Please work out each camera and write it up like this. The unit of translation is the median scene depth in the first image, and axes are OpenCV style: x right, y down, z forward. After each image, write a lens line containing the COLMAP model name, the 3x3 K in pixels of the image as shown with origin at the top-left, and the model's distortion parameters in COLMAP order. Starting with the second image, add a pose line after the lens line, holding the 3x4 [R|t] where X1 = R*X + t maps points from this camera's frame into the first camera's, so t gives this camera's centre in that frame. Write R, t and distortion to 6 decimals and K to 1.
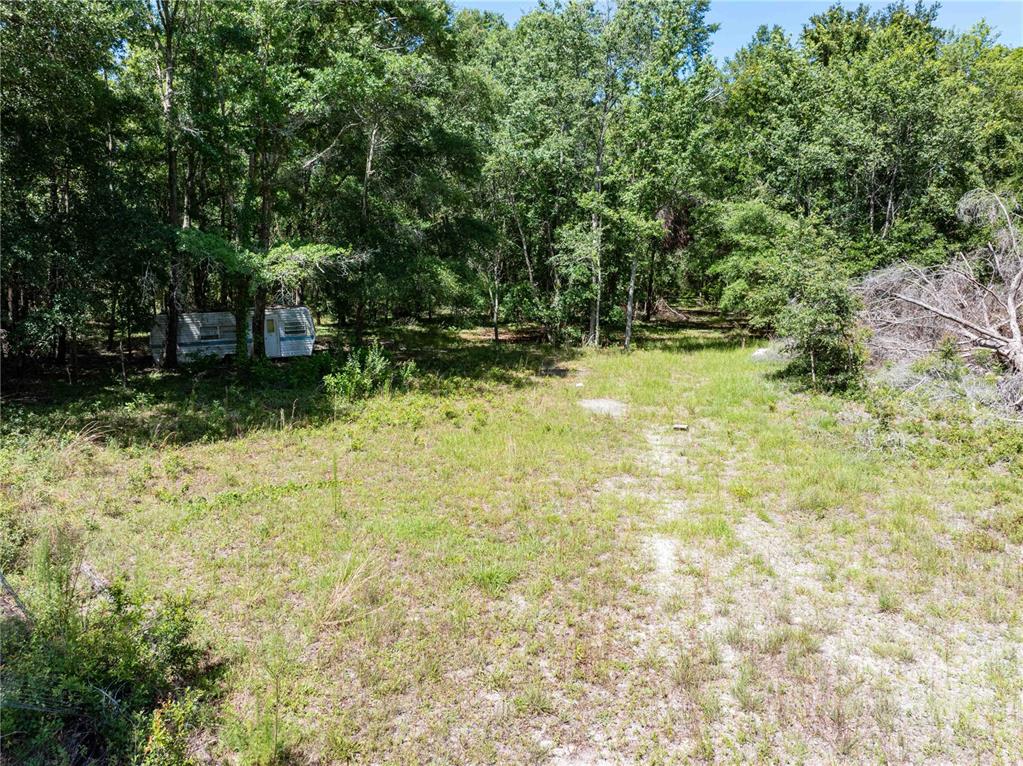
lens RADIAL K [[721.9, 0, 511.8], [0, 721.9, 383.7], [0, 0, 1]] dist [-0.045790, 0.015097]
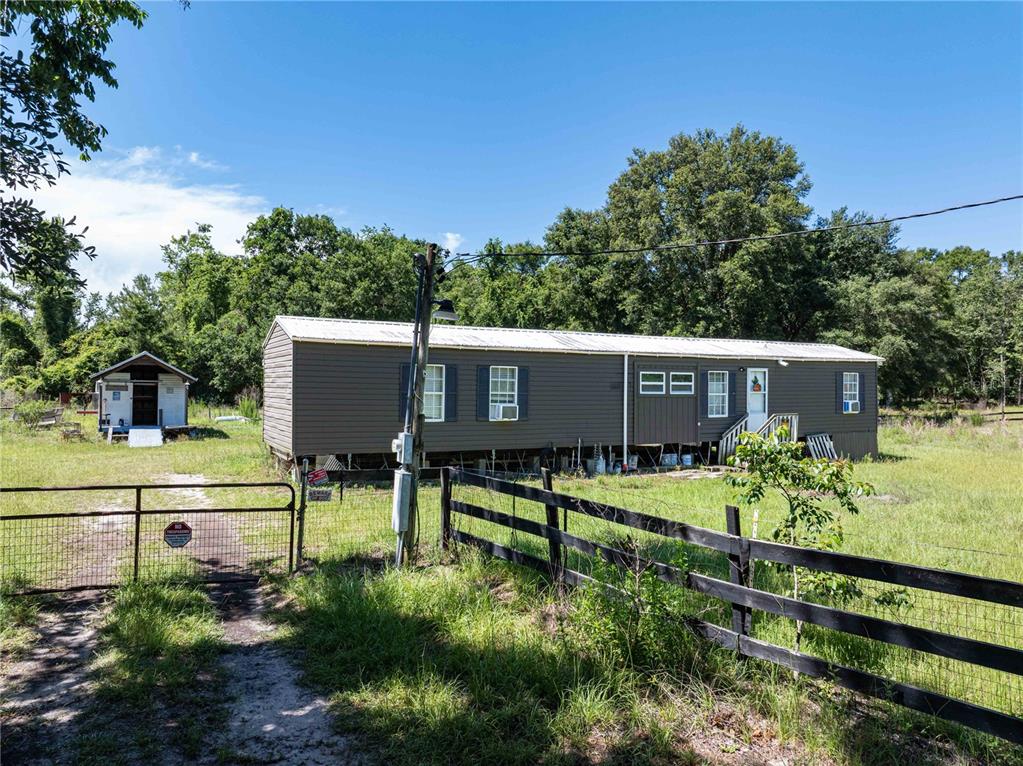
lens RADIAL K [[721.9, 0, 510.6], [0, 721.9, 382.4], [0, 0, 1]] dist [-0.045790, 0.015097]
pose [[0.890170, -0.026112, -0.454879, -0.287118], [0.001236, 0.998491, -0.054899, -0.004470], [0.455626, 0.048307, 0.888860, -1.963555]]
